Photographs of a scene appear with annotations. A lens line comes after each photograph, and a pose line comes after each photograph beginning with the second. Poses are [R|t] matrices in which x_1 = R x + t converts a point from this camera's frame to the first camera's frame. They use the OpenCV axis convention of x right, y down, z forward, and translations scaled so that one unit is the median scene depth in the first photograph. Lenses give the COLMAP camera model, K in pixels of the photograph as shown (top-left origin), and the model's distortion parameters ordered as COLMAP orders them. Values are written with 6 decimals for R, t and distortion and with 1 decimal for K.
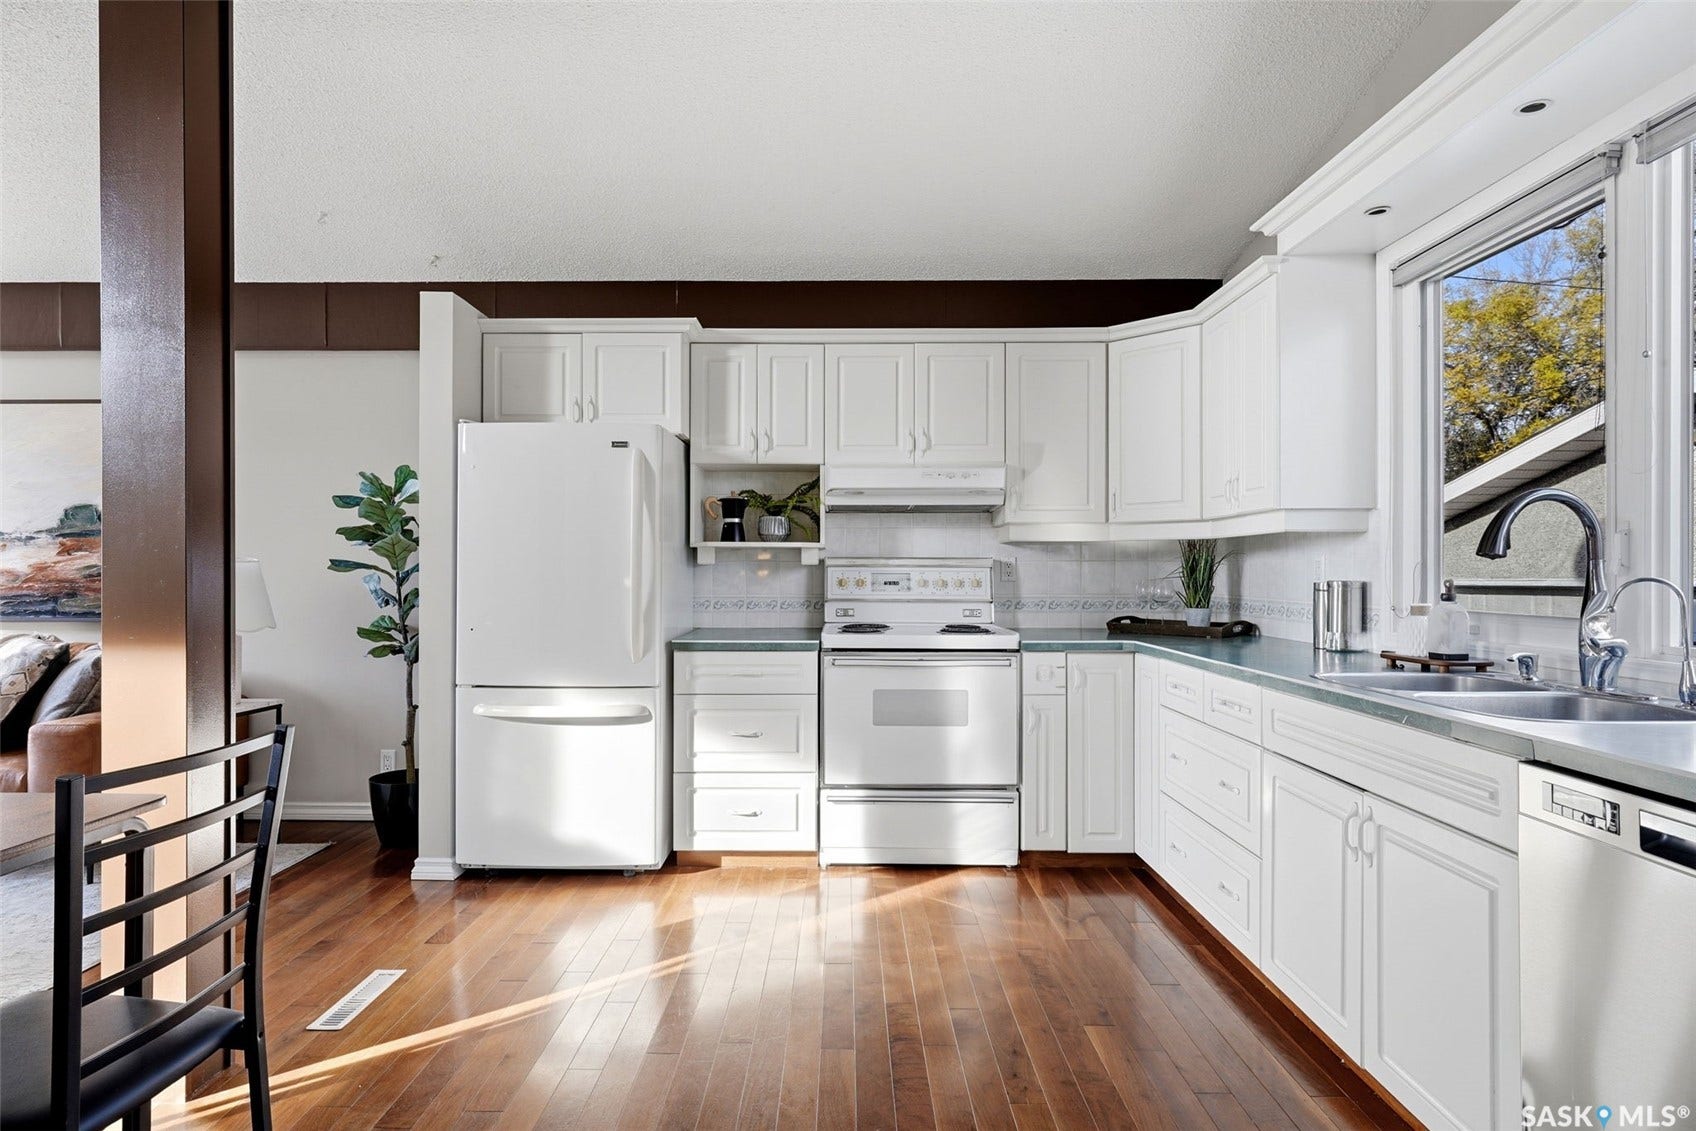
lens RADIAL K [[901.4, 0, 818.5], [0, 901.4, 565.3], [0, 0, 1]] dist [0.009009, -0.001093]
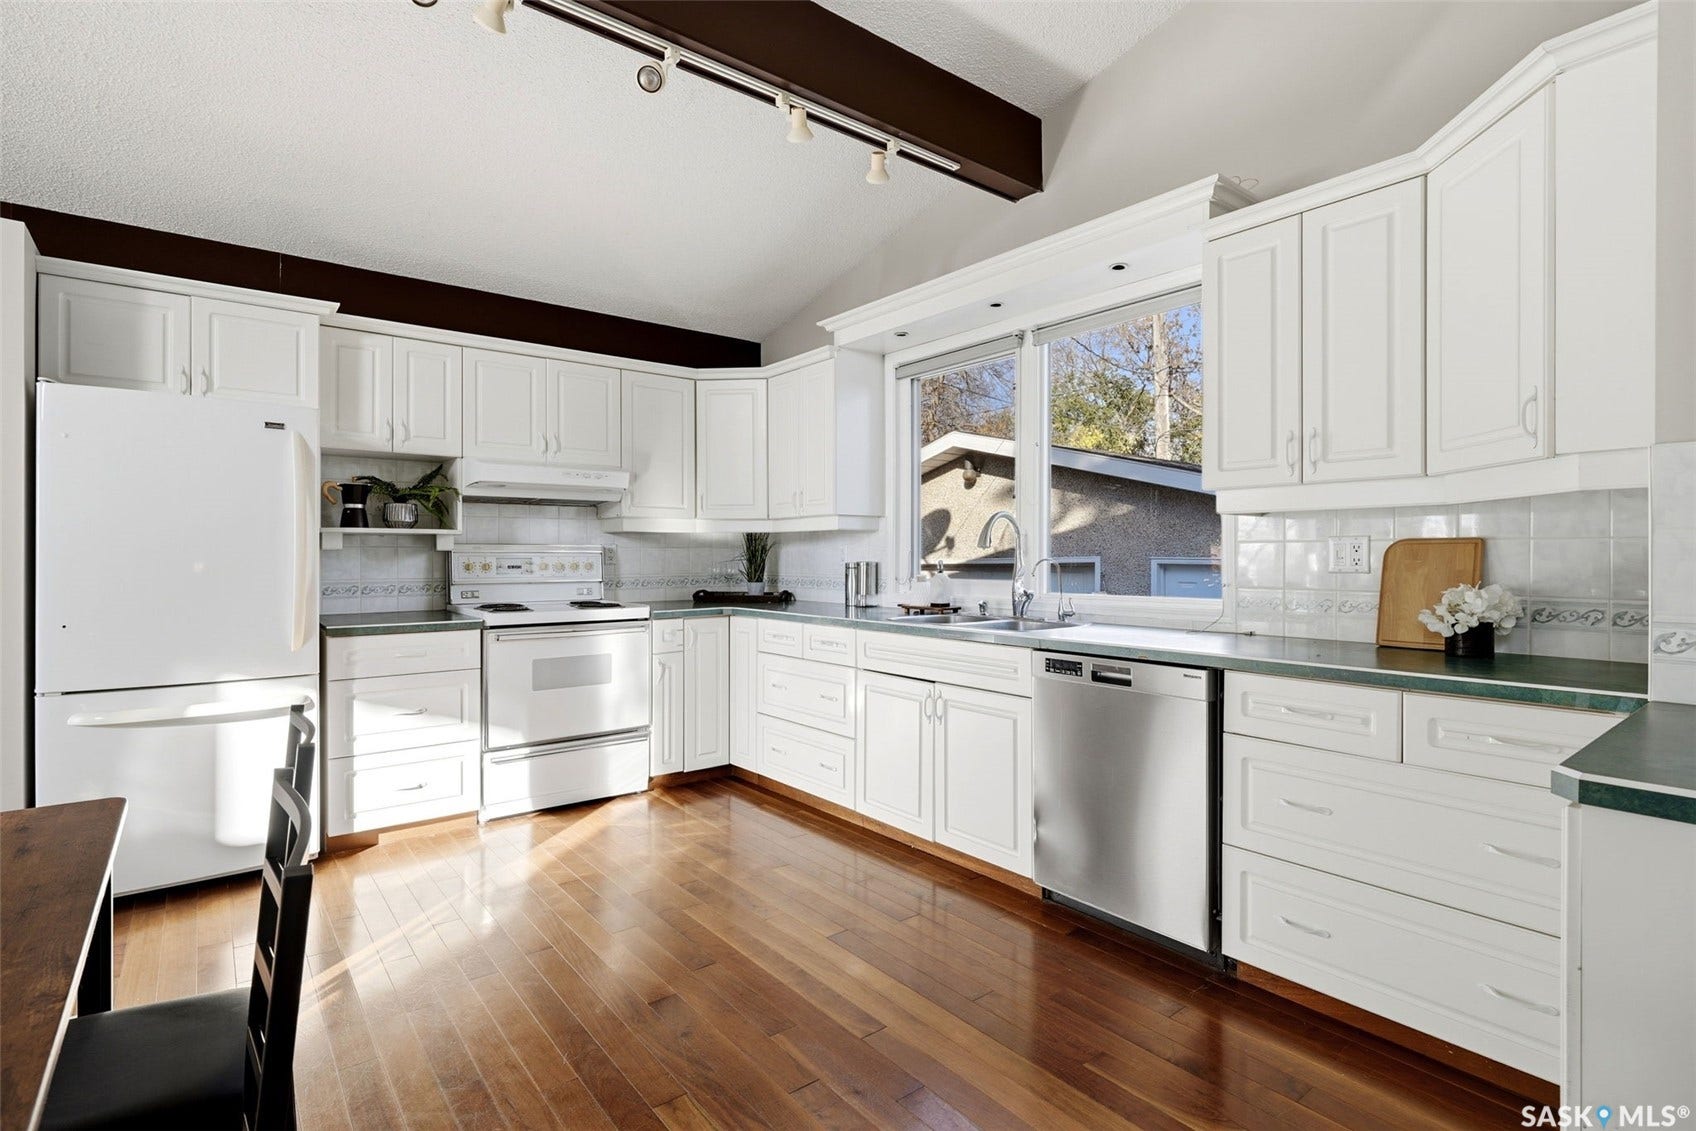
lens RADIAL K [[829.9, 0, 835.2], [0, 829.9, 555.0], [0, 0, 1]] dist [0.001303, -0.000158]
pose [[0.774798, -0.002503, 0.632204, -0.305062], [-0.001202, 0.999985, 0.005433, -0.001427], [-0.632208, -0.004969, 0.774783, -0.061385]]
